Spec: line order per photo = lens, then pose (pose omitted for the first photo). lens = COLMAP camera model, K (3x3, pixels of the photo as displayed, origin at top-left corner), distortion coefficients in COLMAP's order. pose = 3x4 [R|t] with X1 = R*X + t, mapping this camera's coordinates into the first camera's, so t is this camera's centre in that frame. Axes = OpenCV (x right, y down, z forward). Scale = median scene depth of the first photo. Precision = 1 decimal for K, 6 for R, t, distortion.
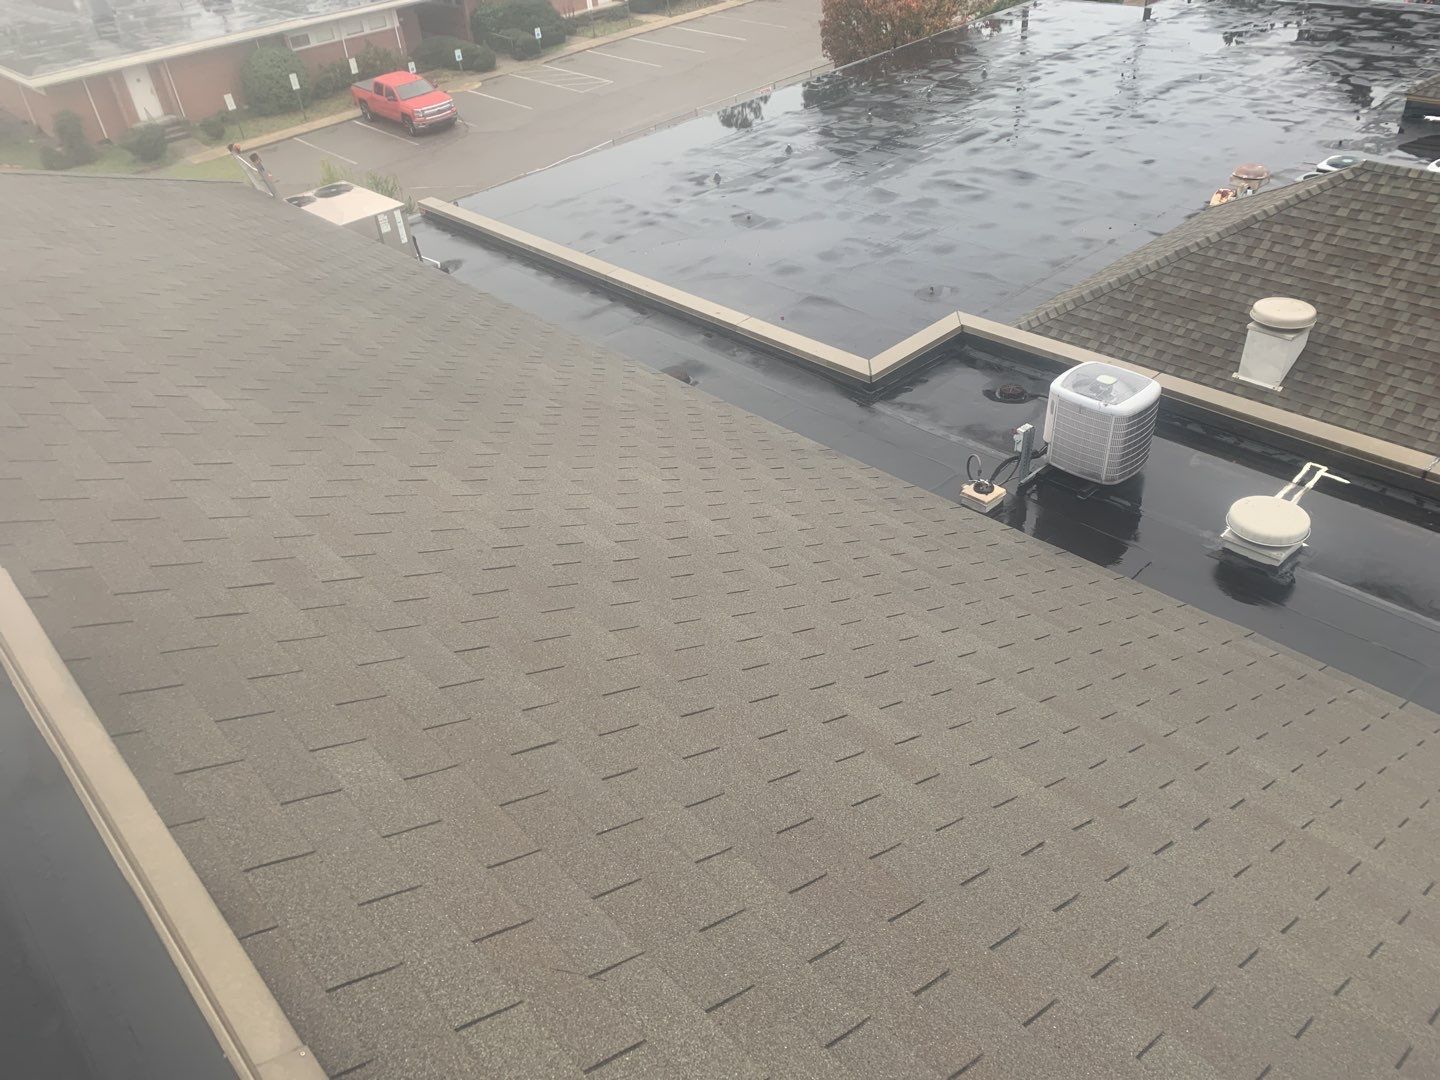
lens RADIAL K [[1098.3, 0, 713.1], [0, 1098.3, 544.9], [0, 0, 1]] dist [0.038925, -0.037008]
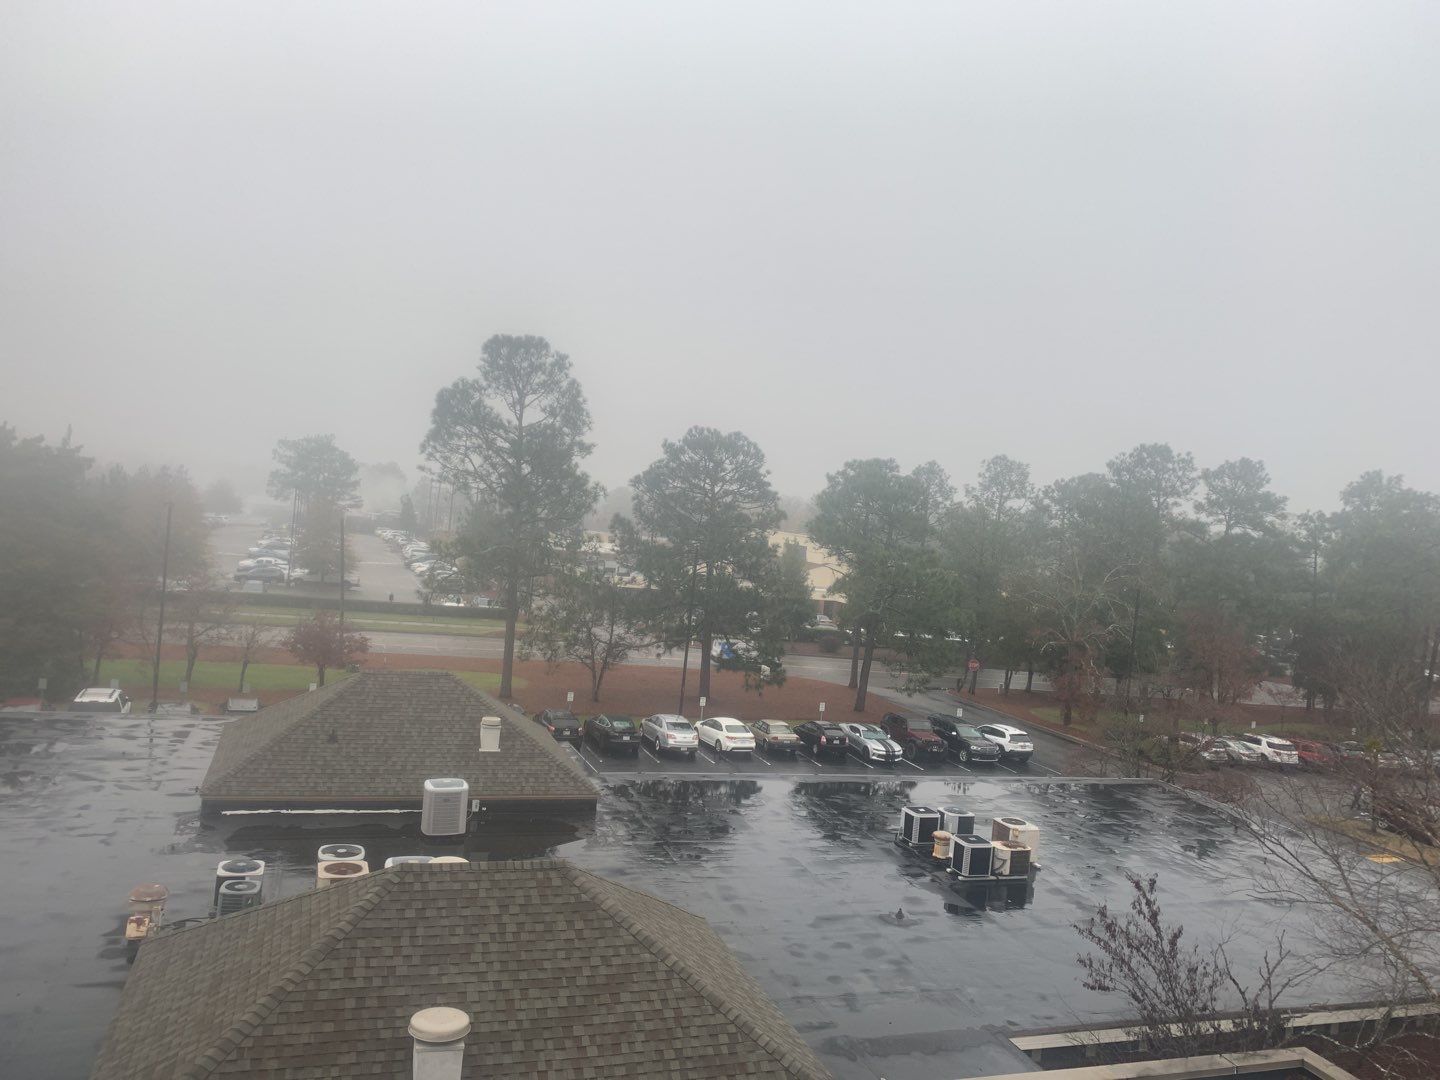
lens RADIAL K [[1098.3, 0, 717.3], [0, 1098.3, 531.2], [0, 0, 1]] dist [0.038925, -0.037008]
pose [[0.374351, 0.104581, 0.921371, -0.312670], [0.433611, 0.858551, -0.273626, -0.195170], [-0.819660, 0.501949, 0.276052, 0.290943]]
